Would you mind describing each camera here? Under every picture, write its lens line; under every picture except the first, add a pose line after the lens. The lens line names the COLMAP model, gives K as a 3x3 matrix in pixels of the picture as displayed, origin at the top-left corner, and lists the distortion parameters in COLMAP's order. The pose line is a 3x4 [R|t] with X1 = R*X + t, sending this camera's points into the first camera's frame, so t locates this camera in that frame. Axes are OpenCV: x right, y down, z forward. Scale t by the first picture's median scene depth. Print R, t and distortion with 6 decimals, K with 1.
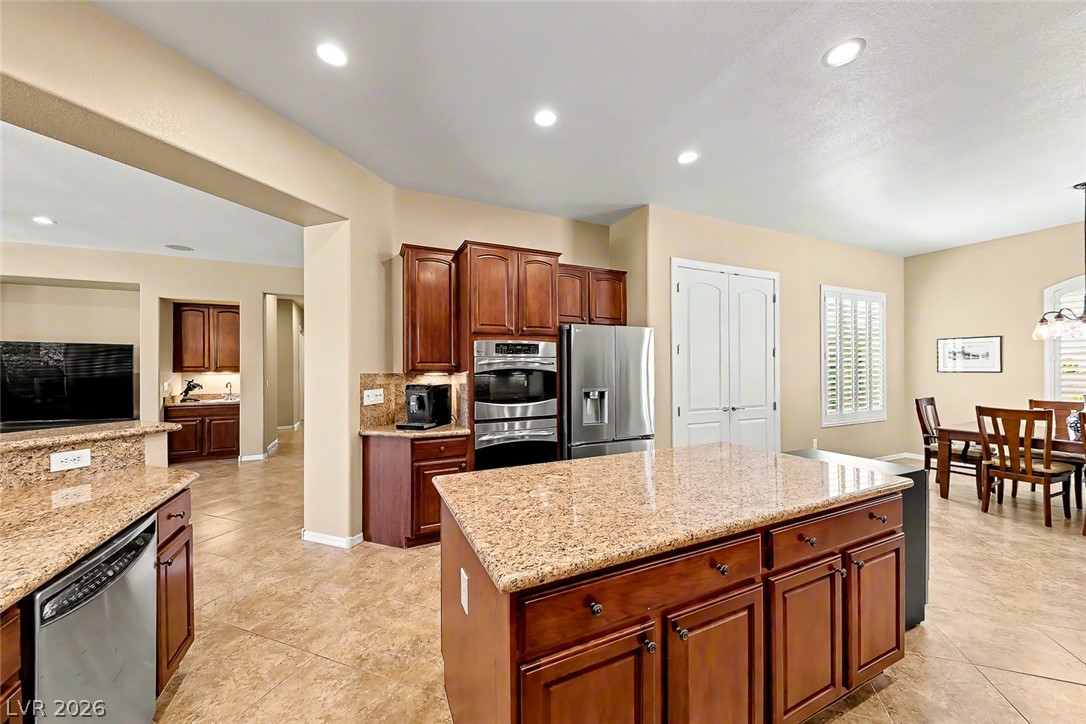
lens RADIAL K [[375.9, 0, 538.3], [0, 375.9, 368.1], [0, 0, 1]] dist [0.008824, -0.002491]
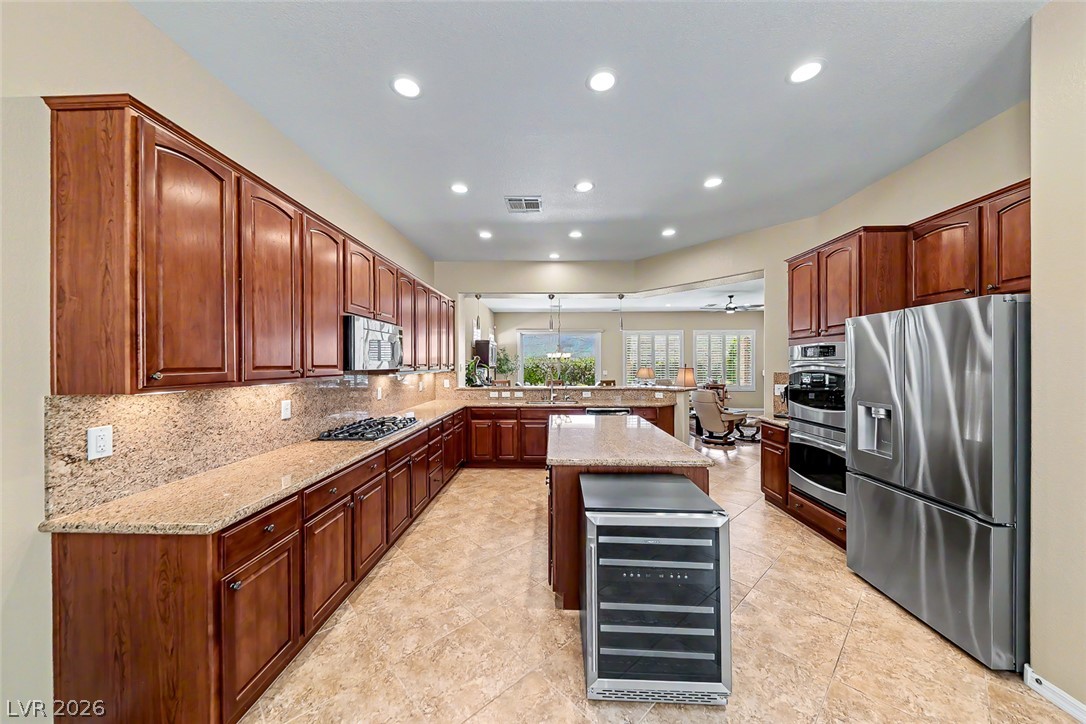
lens RADIAL K [[375.9, 0, 543.2], [0, 375.9, 364.4], [0, 0, 1]] dist [0.008824, -0.002491]
pose [[-0.448209, 0.007897, -0.893894, 0.634343], [0.009271, 0.999948, 0.004186, -0.016661], [0.893880, -0.006411, -0.448260, 0.452145]]
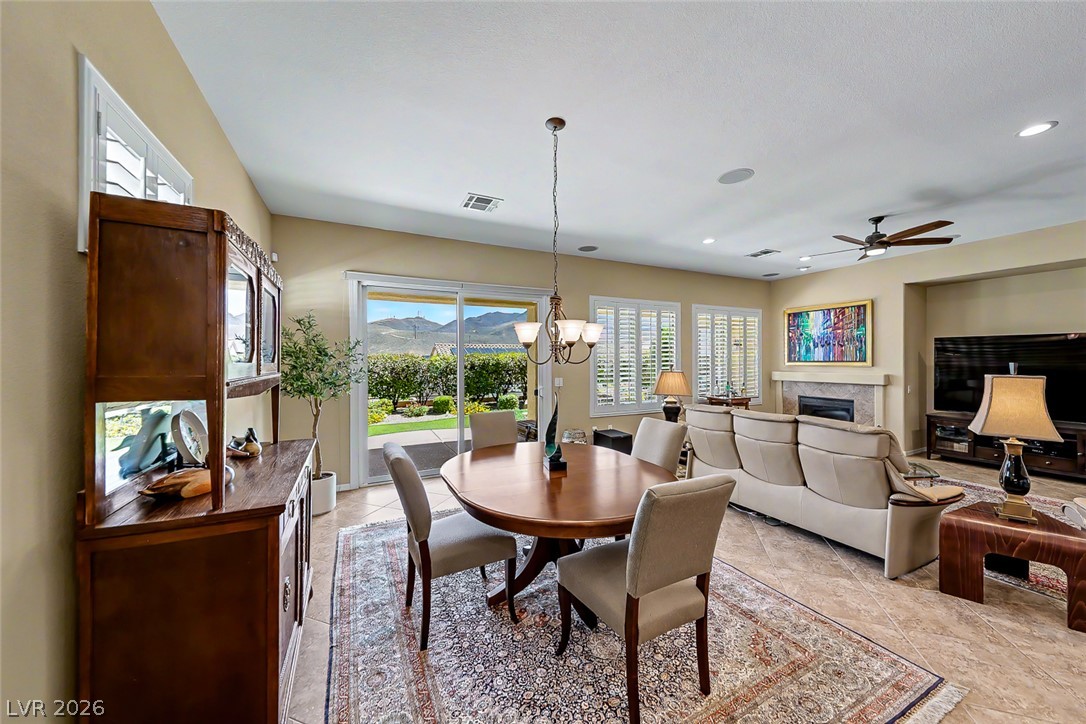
lens RADIAL K [[375.9, 0, 545.9], [0, 375.9, 357.0], [0, 0, 1]] dist [0.008824, -0.002491]
pose [[0.020847, -0.006599, -0.999761, -0.358859], [0.011093, 0.999918, -0.006369, -0.017981], [0.999721, -0.010957, 0.020919, -0.207950]]
